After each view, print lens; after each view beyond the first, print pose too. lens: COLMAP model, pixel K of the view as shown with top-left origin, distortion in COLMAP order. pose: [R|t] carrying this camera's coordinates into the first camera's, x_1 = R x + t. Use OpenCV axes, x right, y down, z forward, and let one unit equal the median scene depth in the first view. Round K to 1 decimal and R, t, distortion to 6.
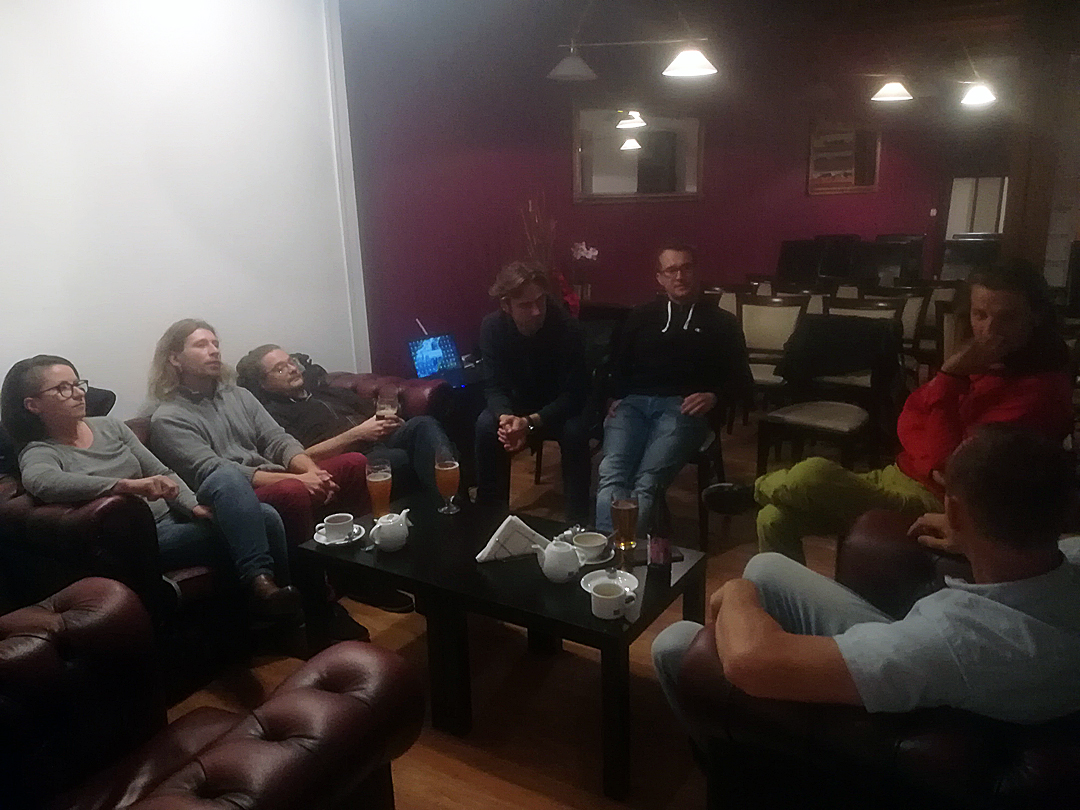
lens RADIAL K [[831.8, 0, 540.0], [0, 831.8, 405.0], [0, 0, 1]] dist [0.000566, -0.003150]
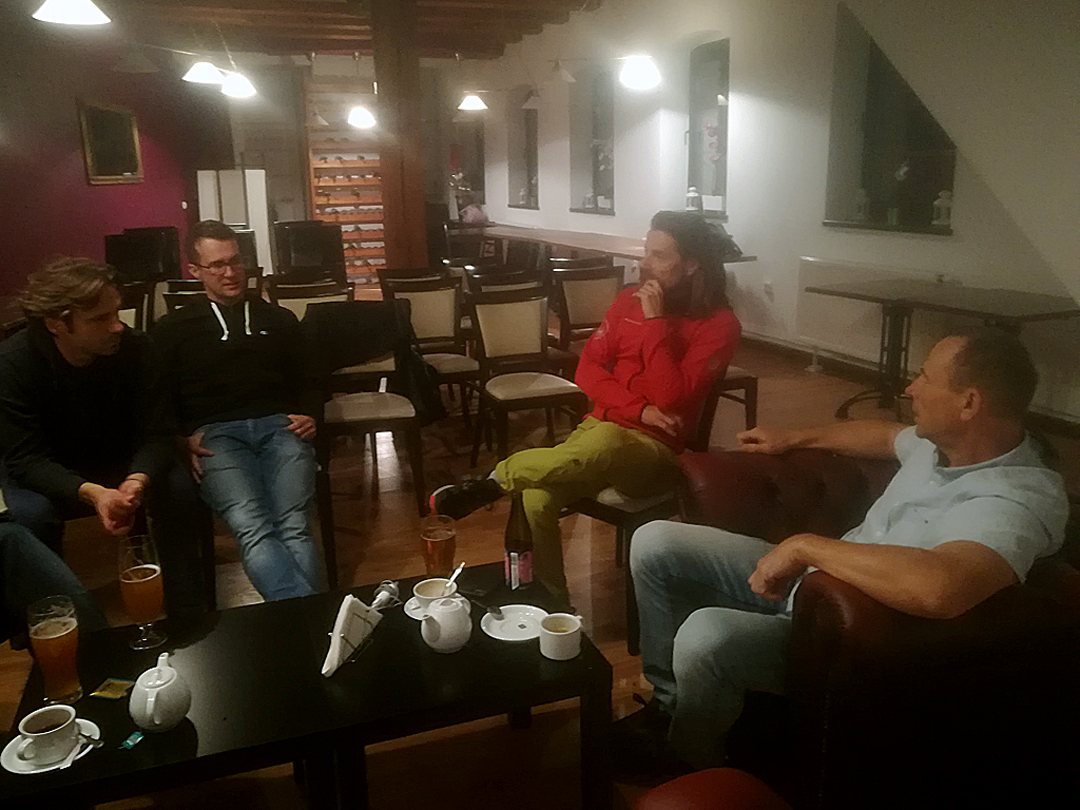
lens RADIAL K [[851.6, 0, 564.2], [0, 851.6, 398.2], [0, 0, 1]] dist [0.006453, 0.002212]
pose [[0.660650, -0.185802, 0.727337, -0.247940], [0.189543, 0.978780, 0.077870, -0.035122], [-0.726371, 0.086417, 0.681848, 0.196965]]
